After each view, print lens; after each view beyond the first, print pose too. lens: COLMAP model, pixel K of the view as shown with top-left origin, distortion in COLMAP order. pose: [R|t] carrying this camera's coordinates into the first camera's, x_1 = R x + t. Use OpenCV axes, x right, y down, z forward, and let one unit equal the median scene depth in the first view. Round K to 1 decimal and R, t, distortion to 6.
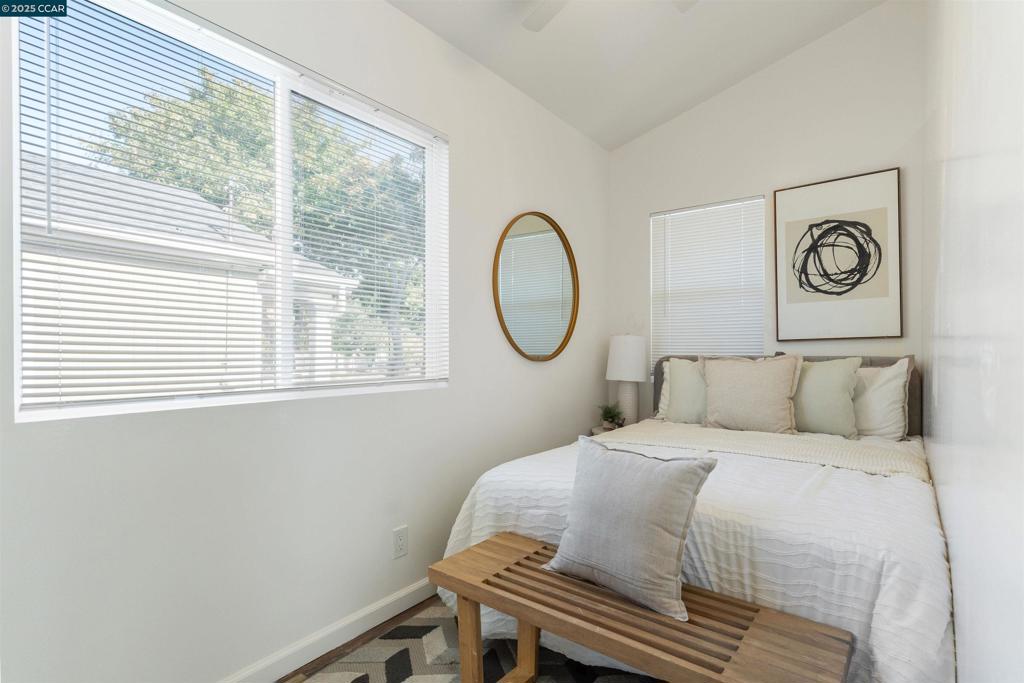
lens RADIAL K [[515.8, 0, 513.1], [0, 515.8, 347.4], [0, 0, 1]] dist [-0.002769, 0.000740]
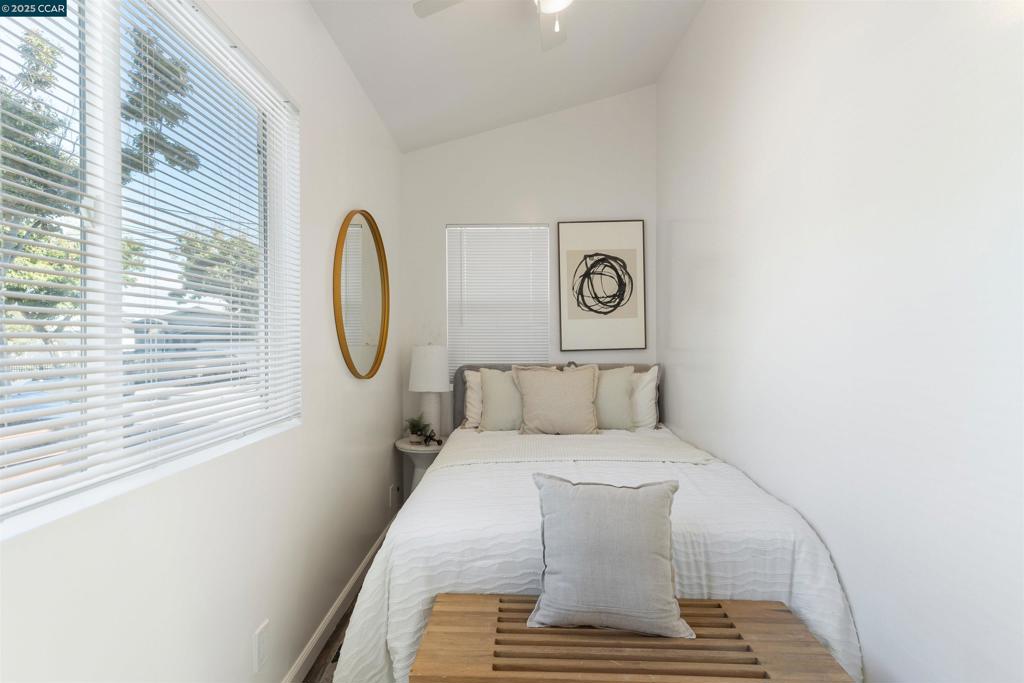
lens RADIAL K [[497.4, 0, 512.0], [0, 497.4, 341.5], [0, 0, 1]] dist [0.004497, 0.000266]
pose [[0.805936, -0.005201, 0.591979, -0.273395], [0.000371, 0.999966, 0.008280, -0.048594], [-0.592002, -0.006453, 0.805911, 0.171953]]
